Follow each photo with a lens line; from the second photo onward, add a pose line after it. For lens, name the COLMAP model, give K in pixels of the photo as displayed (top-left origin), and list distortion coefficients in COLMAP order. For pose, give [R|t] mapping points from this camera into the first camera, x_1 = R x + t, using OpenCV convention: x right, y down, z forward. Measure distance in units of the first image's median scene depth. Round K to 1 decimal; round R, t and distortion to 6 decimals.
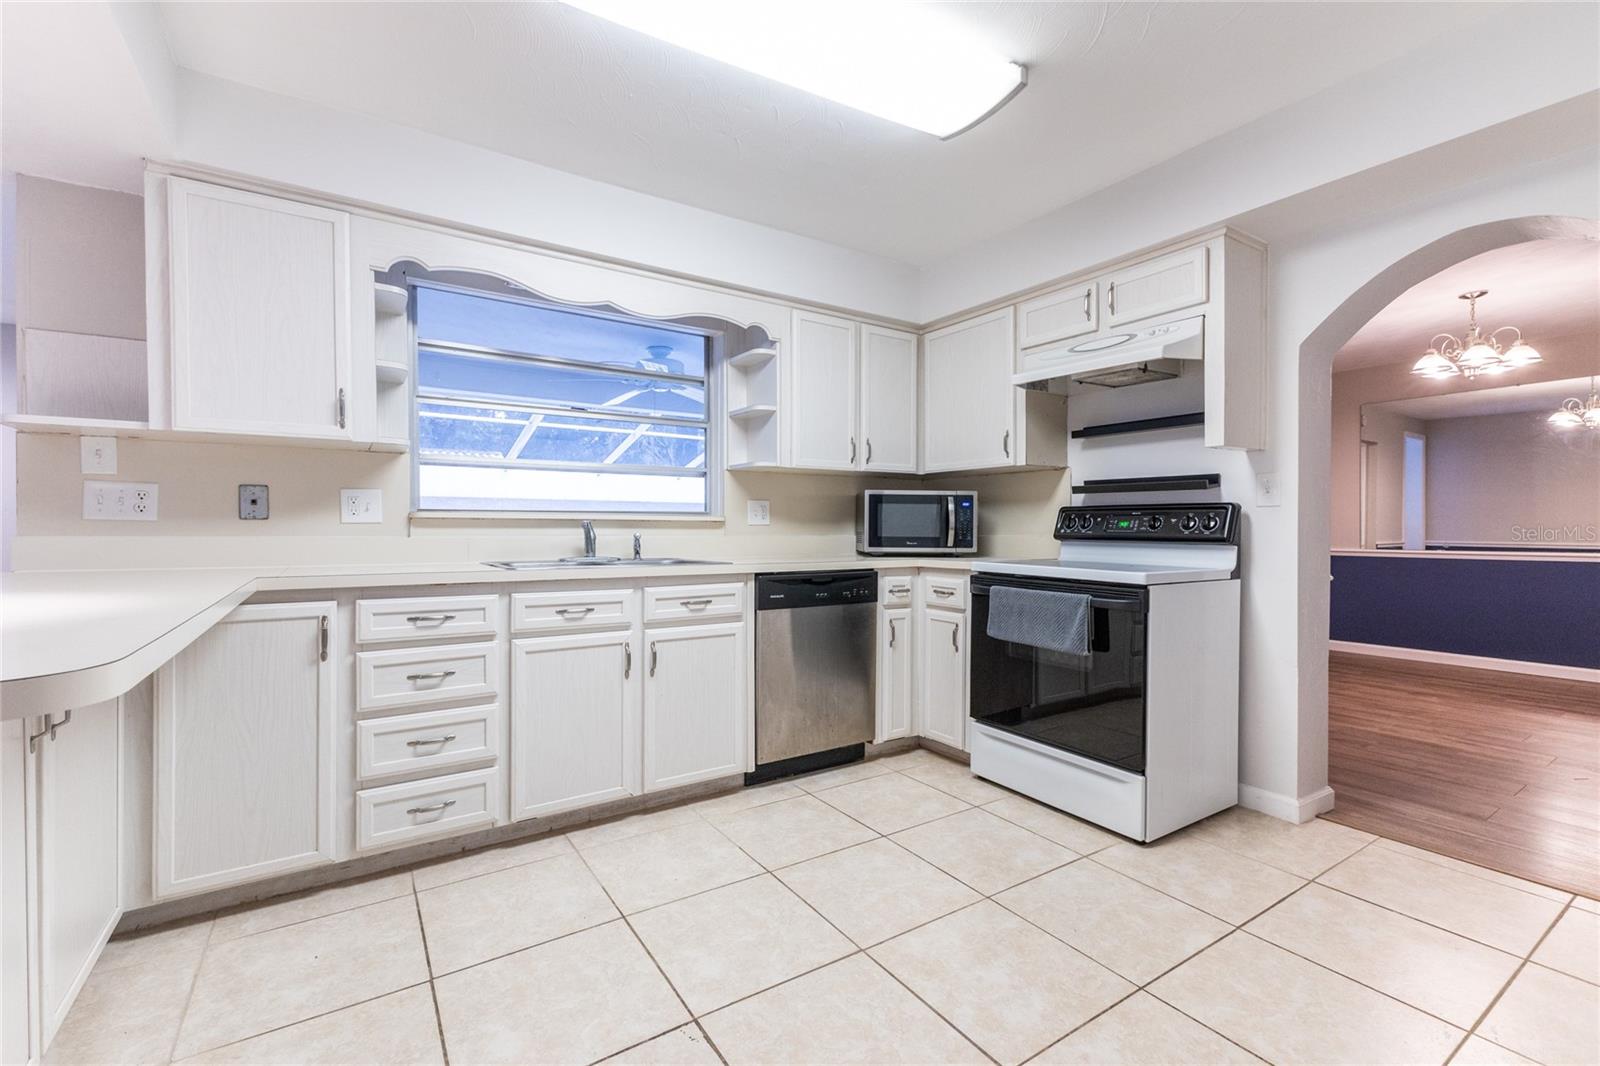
lens RADIAL K [[691.8, 0, 794.2], [0, 691.8, 535.5], [0, 0, 1]] dist [0.009881, -0.003396]
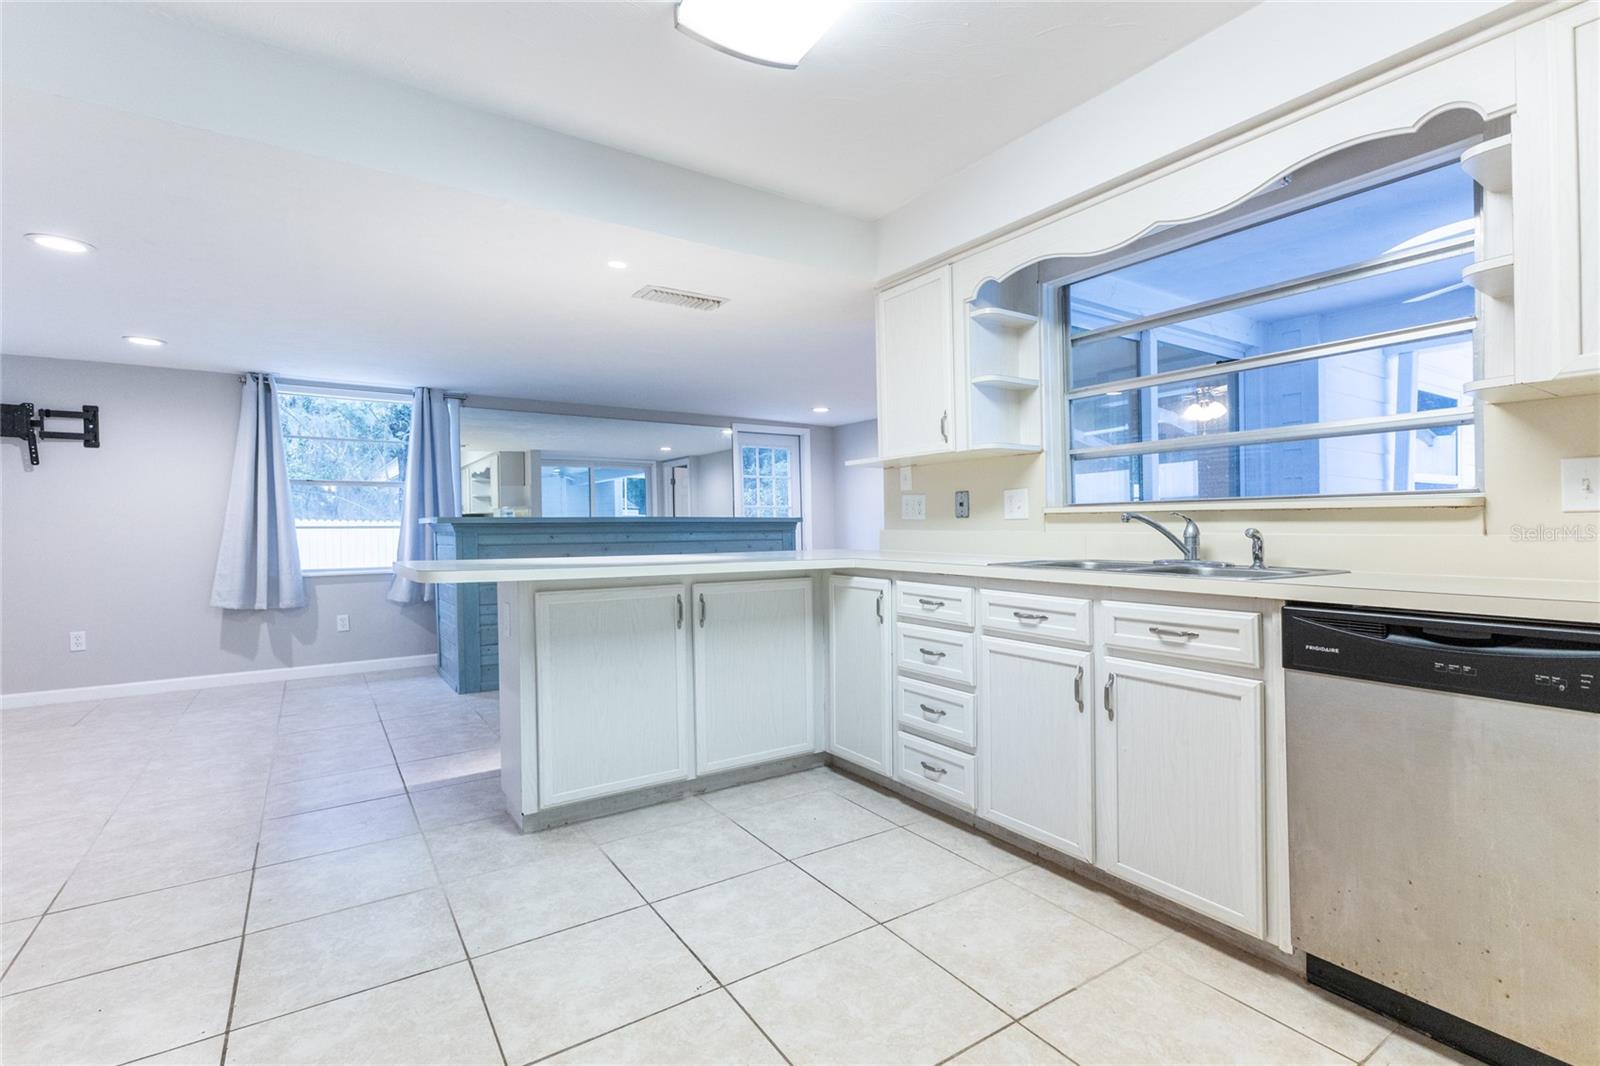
lens RADIAL K [[738.4, 0, 821.6], [0, 738.4, 539.9], [0, 0, 1]] dist [0.013828, -0.001375]
pose [[0.024423, 0.017320, -0.999552, 0.541972], [-0.005047, 0.999839, 0.017201, -0.003294], [0.999689, 0.004624, 0.024507, 0.618942]]
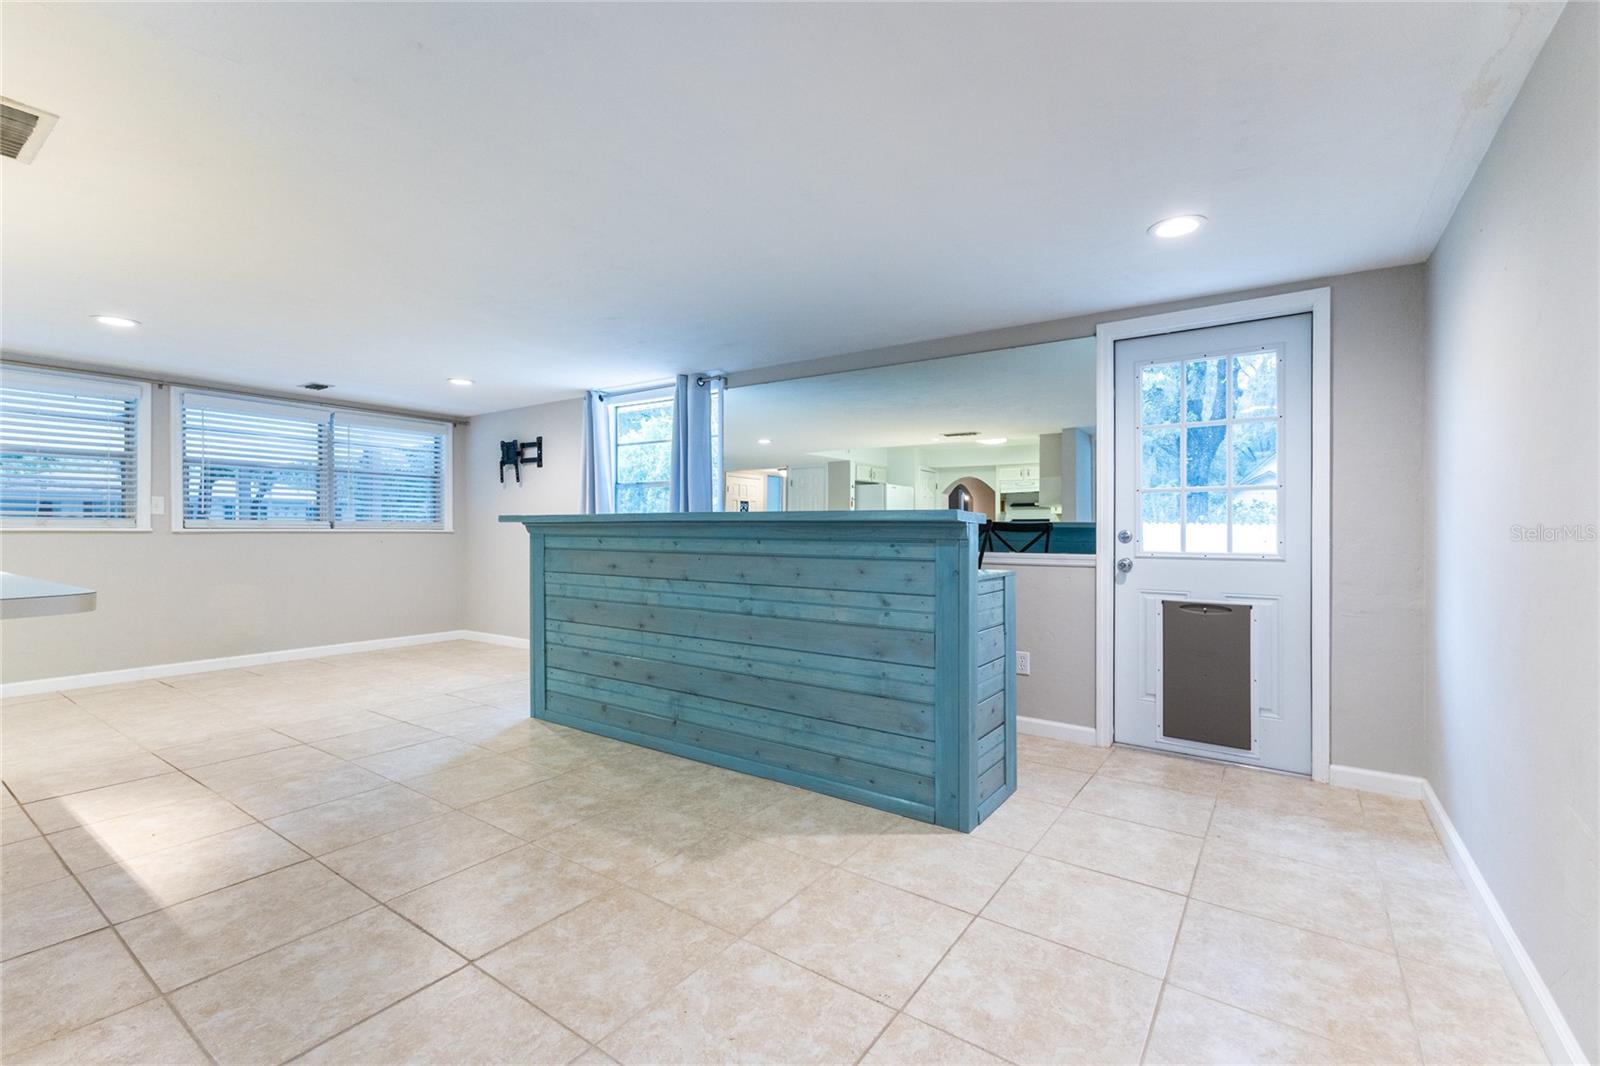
lens RADIAL K [[691.8, 0, 796.6], [0, 691.8, 532.3], [0, 0, 1]] dist [0.009881, -0.003396]
pose [[-0.928427, -0.002651, -0.371504, -1.203763], [-0.009664, 0.999808, 0.017017, -0.016707], [0.371388, 0.019389, -0.928275, 1.340945]]
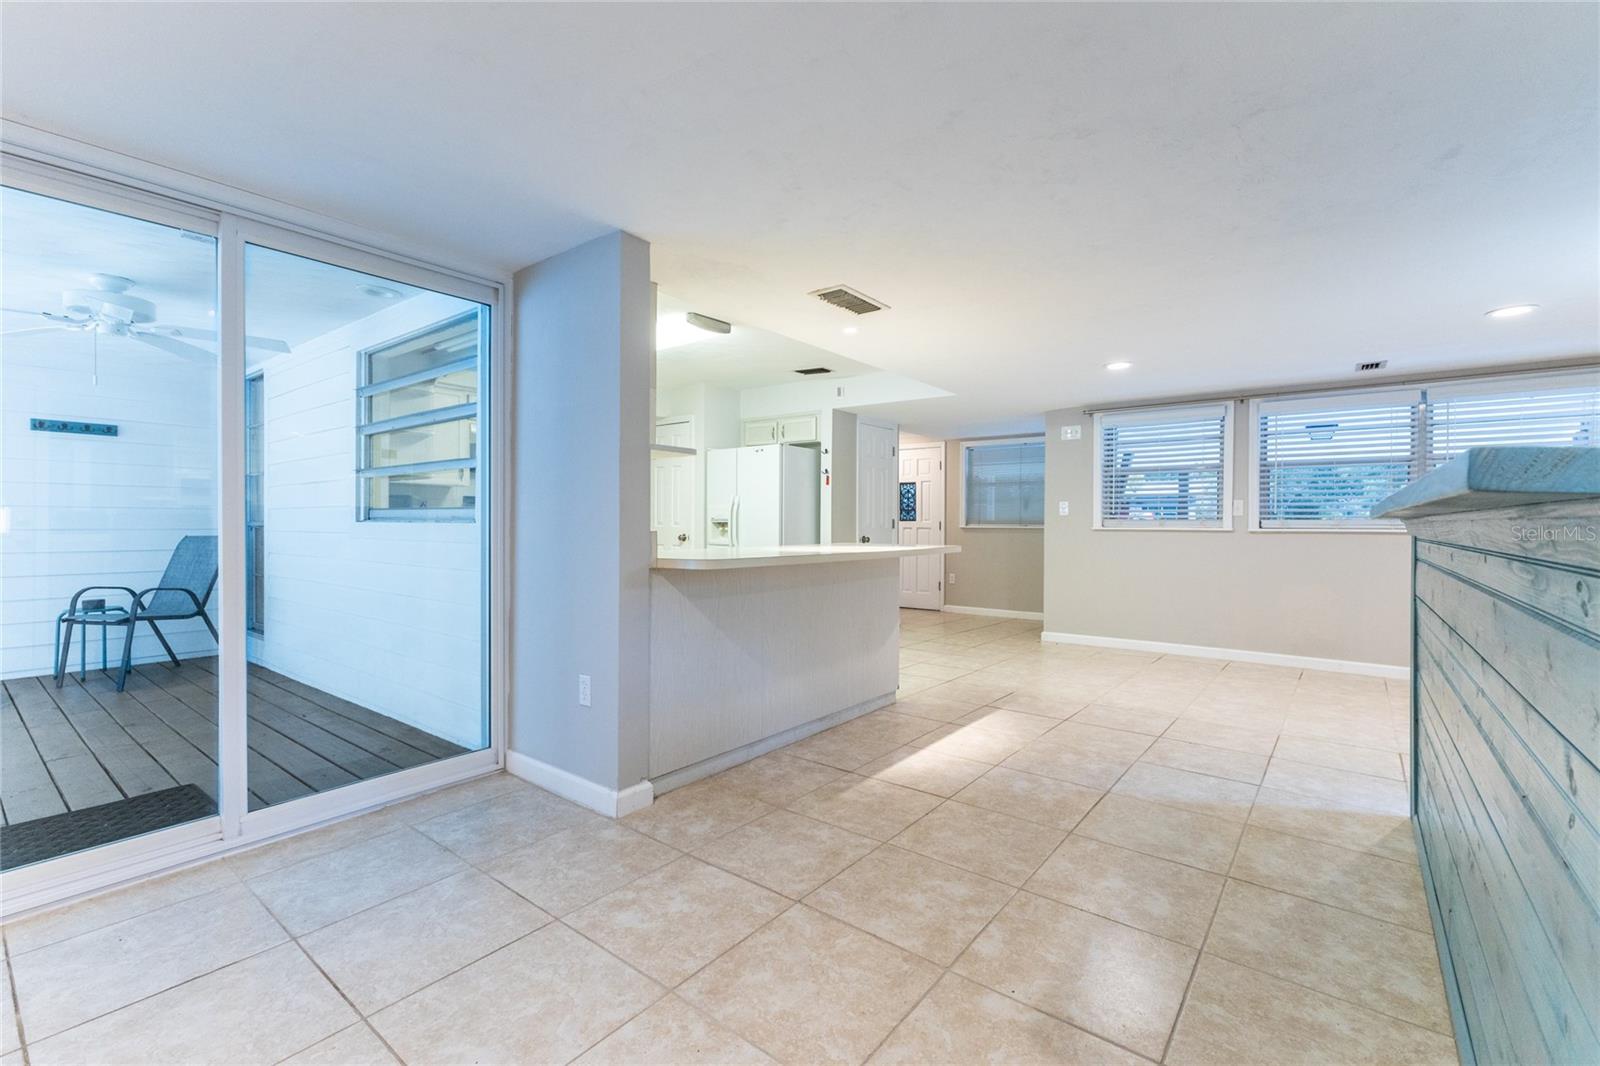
lens RADIAL K [[691.8, 0, 818.6], [0, 691.8, 528.1], [0, 0, 1]] dist [0.009881, -0.003396]
pose [[-0.327659, -0.007279, 0.944768, -1.853030], [0.008528, 0.999907, 0.010661, -0.012120], [-0.944757, 0.011550, -0.327567, 0.868603]]
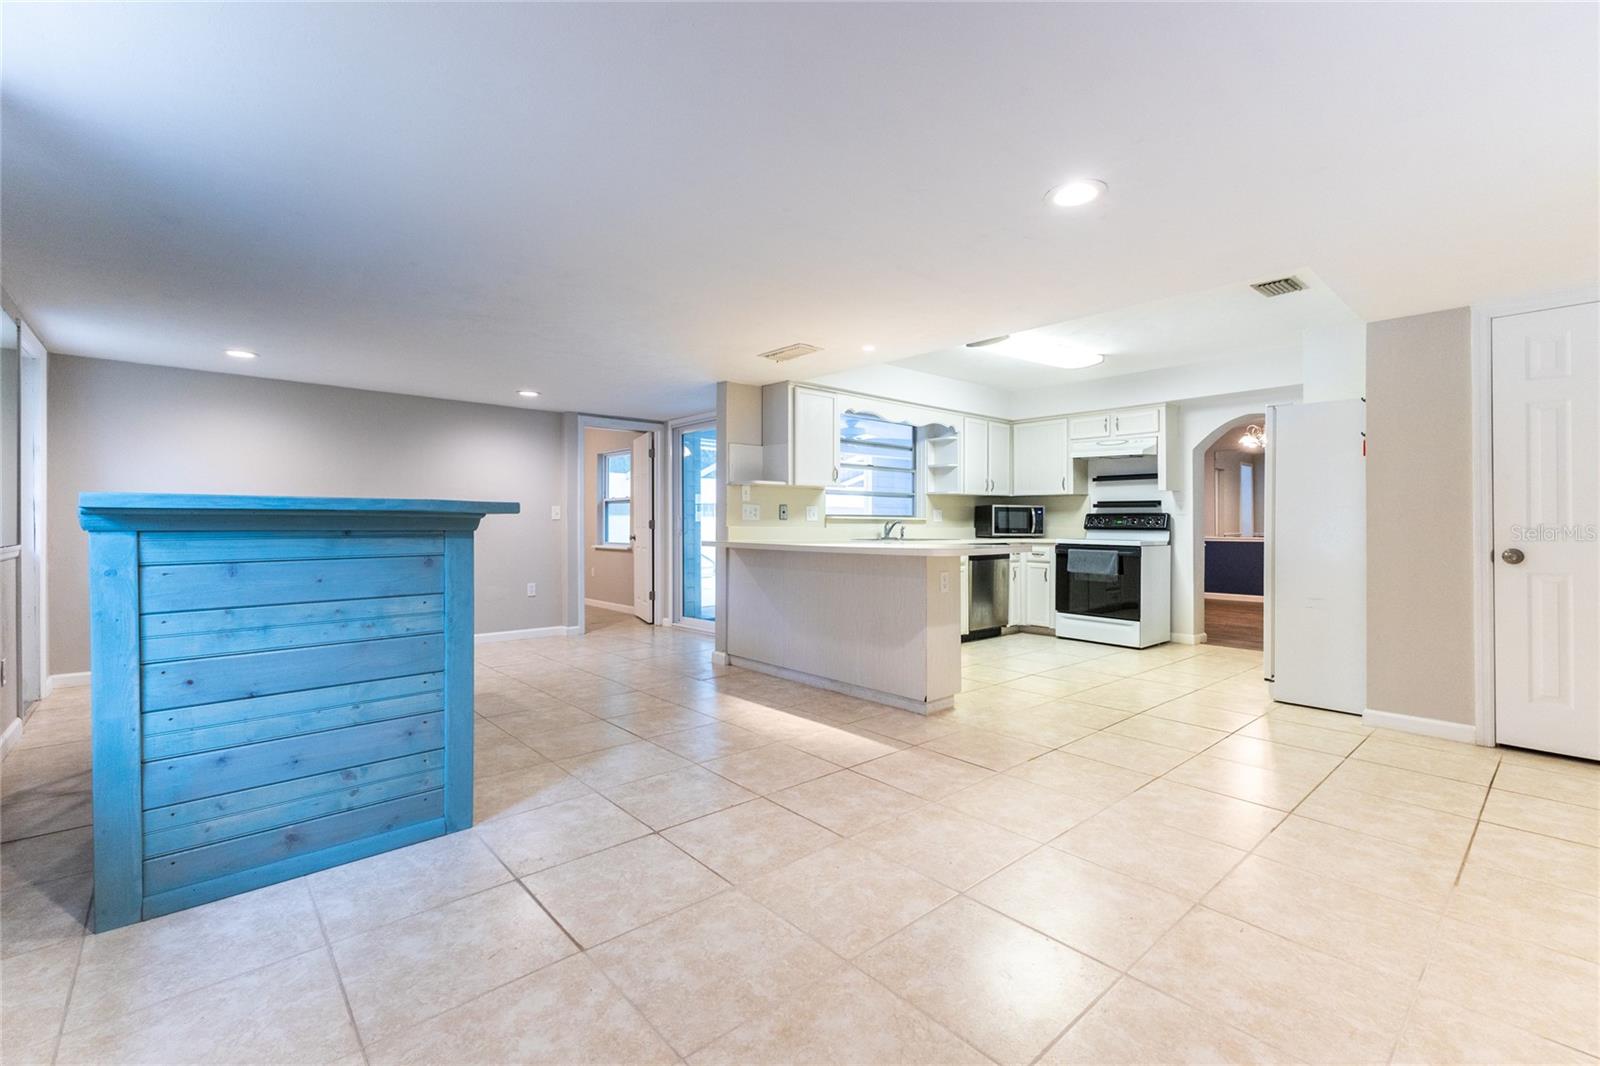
lens RADIAL K [[691.8, 0, 789.8], [0, 691.8, 523.0], [0, 0, 1]] dist [0.009881, -0.003396]
pose [[0.990956, 0.000464, 0.134185, -0.940939], [0.001127, 0.999930, -0.011777, 0.012877], [-0.134182, 0.011822, 0.990886, -1.145648]]
